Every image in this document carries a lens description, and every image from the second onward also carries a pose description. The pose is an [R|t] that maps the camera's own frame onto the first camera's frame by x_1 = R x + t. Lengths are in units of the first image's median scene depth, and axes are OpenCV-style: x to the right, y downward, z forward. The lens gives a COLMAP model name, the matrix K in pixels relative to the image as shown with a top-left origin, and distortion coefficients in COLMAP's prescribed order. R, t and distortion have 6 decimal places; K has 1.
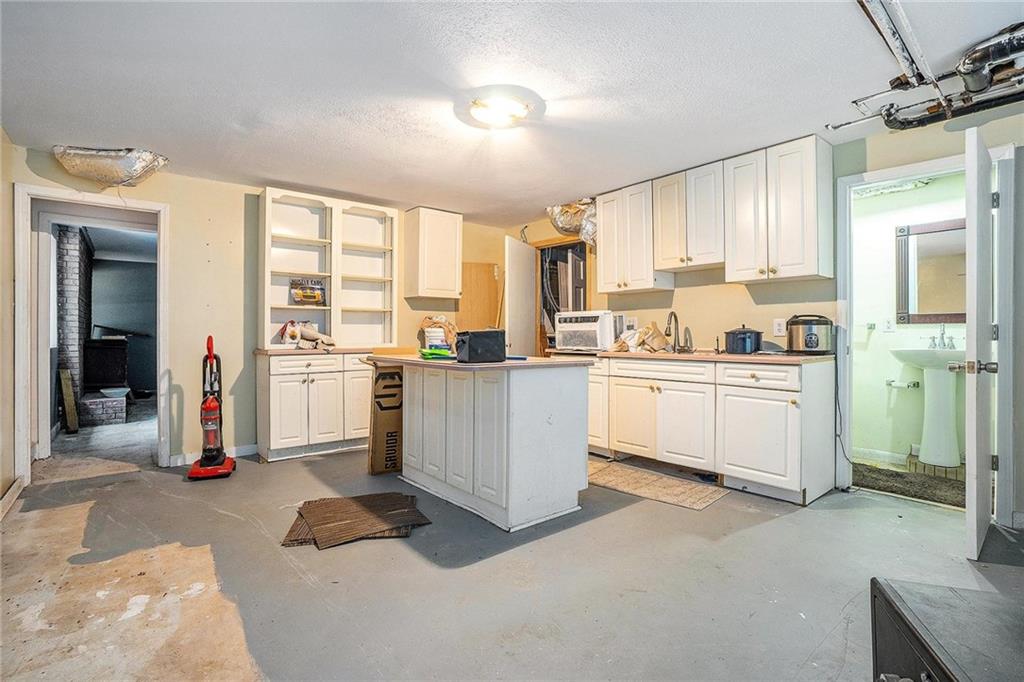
lens RADIAL K [[474.2, 0, 508.2], [0, 474.2, 332.9], [0, 0, 1]] dist [-0.046702, 0.004386]
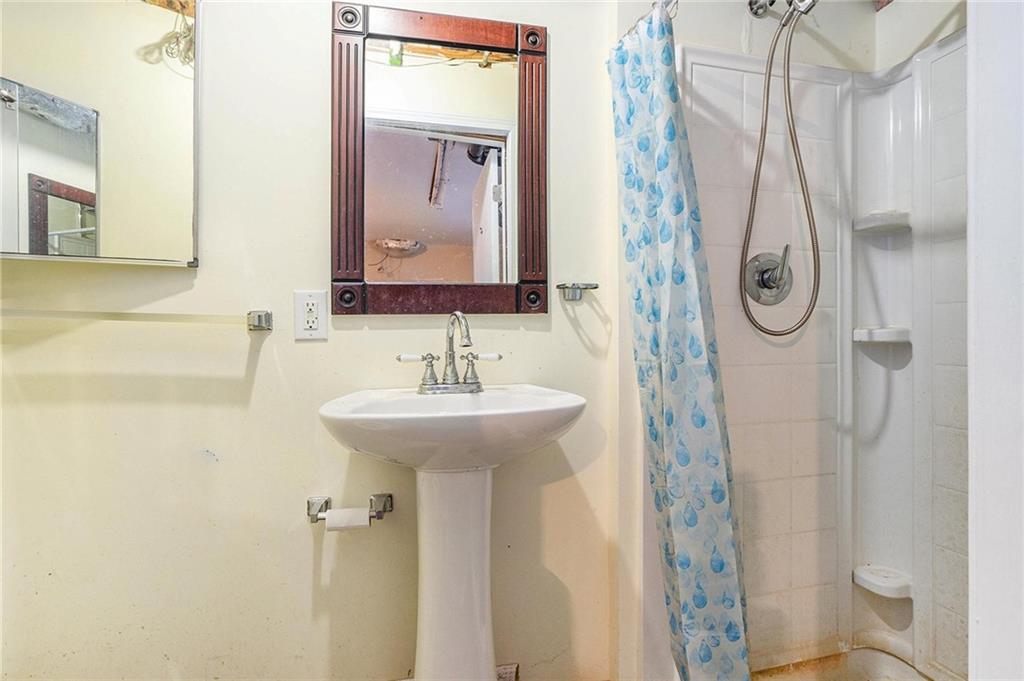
lens RADIAL K [[474.2, 0, 512.8], [0, 474.2, 338.2], [0, 0, 1]] dist [-0.046702, 0.004386]
pose [[0.485979, -0.018130, 0.873782, 0.635037], [0.007172, 0.999834, 0.016756, -0.008467], [-0.873941, -0.001876, 0.486029, 0.748619]]
